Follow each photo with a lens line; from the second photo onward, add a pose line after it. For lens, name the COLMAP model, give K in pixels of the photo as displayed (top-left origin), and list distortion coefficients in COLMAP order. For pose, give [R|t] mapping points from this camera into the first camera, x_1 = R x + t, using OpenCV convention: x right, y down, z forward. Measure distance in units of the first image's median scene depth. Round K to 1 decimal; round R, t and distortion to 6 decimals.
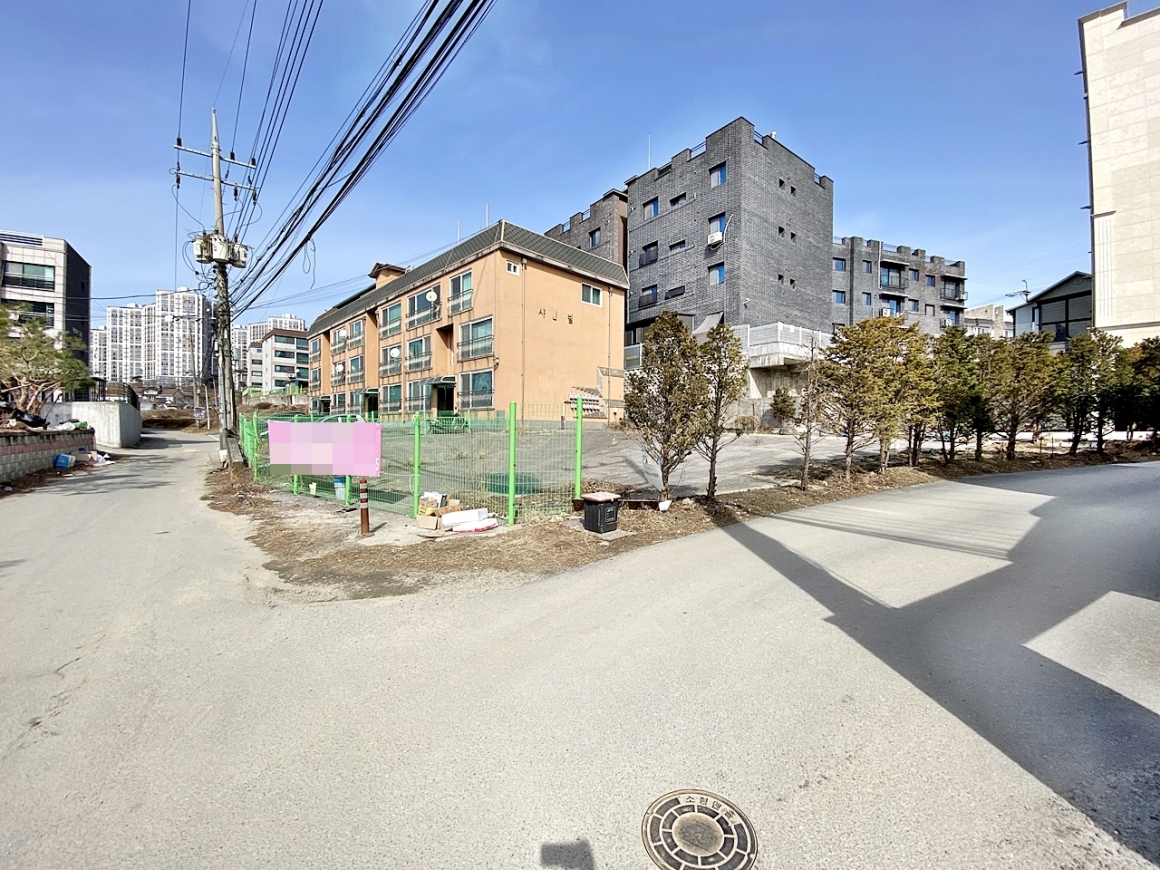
lens RADIAL K [[464.5, 0, 581.1], [0, 464.5, 438.9], [0, 0, 1]] dist [0.006968, -0.015513]
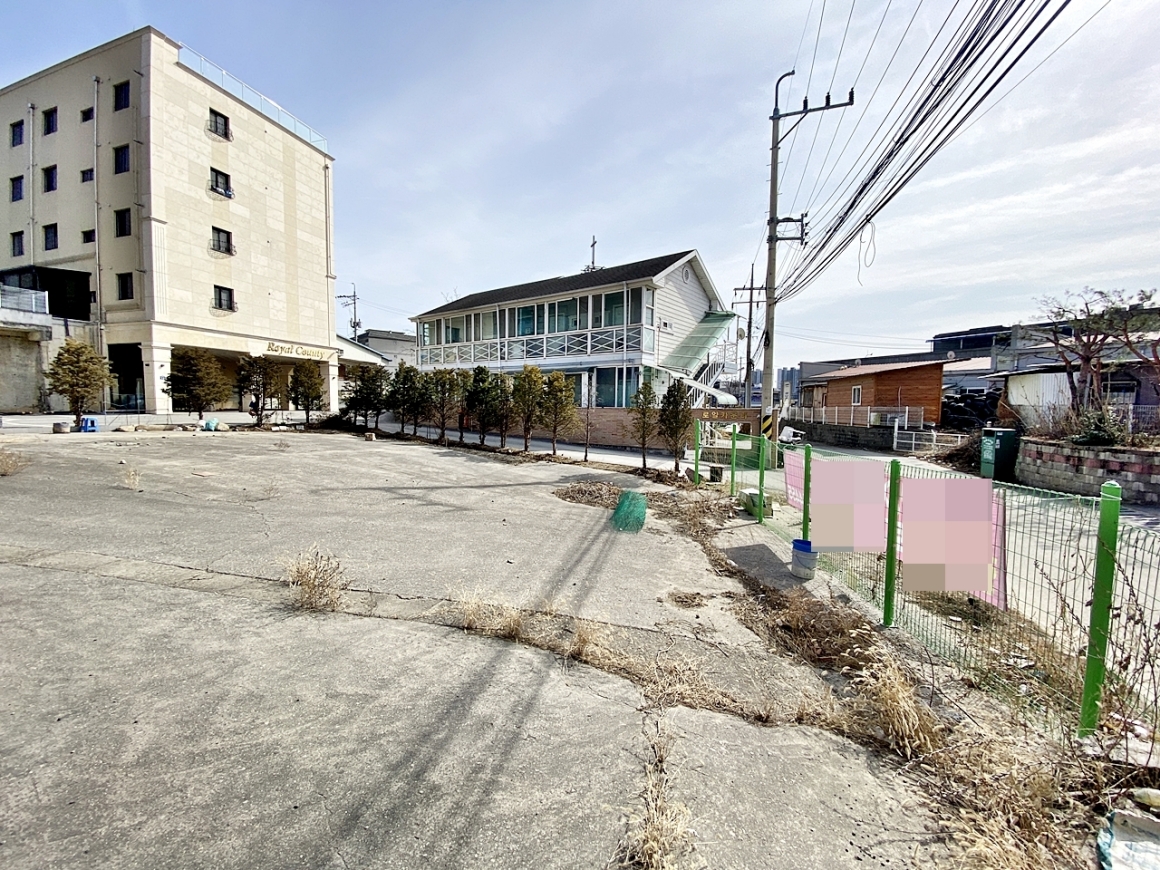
lens RADIAL K [[464.5, 0, 583.7], [0, 464.5, 434.7], [0, 0, 1]] dist [0.006968, -0.015513]
pose [[-0.534434, -0.064002, 0.842784, -0.239079], [-0.002721, 0.997254, 0.074007, -0.032091], [-0.845206, 0.037259, -0.533140, 0.436566]]
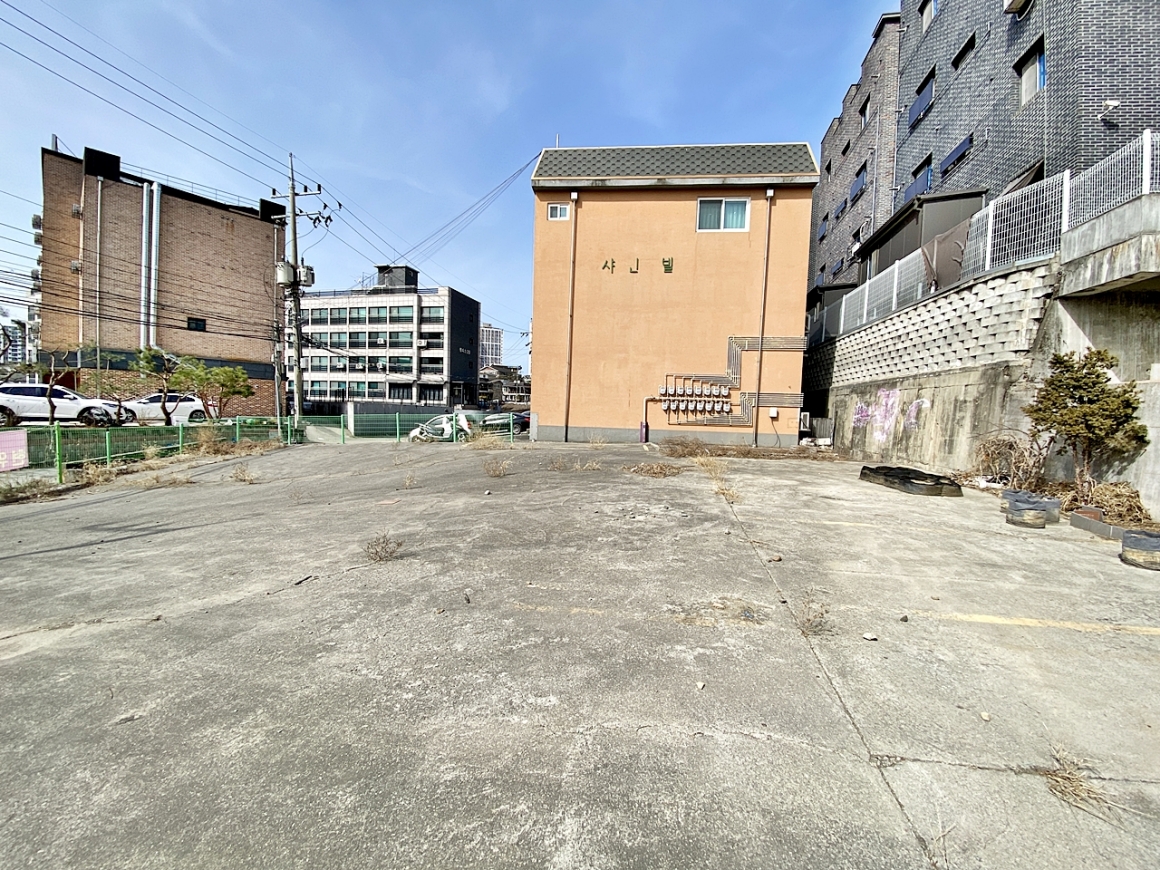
lens RADIAL K [[464.5, 0, 584.5], [0, 464.5, 437.7], [0, 0, 1]] dist [0.006968, -0.015513]
pose [[0.645967, 0.056502, -0.761271, 0.302182], [-0.042709, 0.998370, 0.037859, -0.037139], [0.762169, 0.008058, 0.647328, 0.400041]]
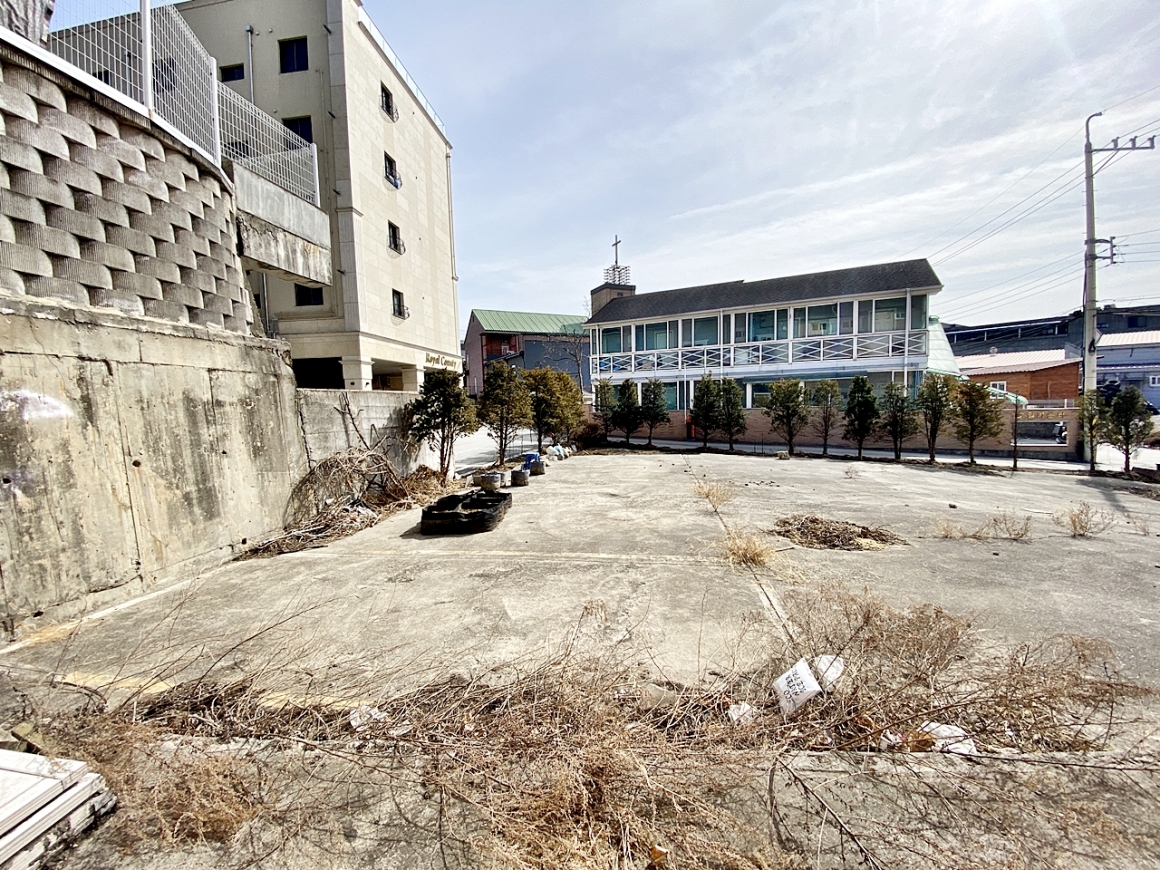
lens RADIAL K [[464.5, 0, 570.0], [0, 464.5, 436.4], [0, 0, 1]] dist [0.006968, -0.015513]
pose [[-0.668677, -0.043807, 0.742261, 0.054374], [0.034949, 0.995308, 0.090226, -0.058392], [-0.742731, 0.086273, -0.664009, 0.792645]]
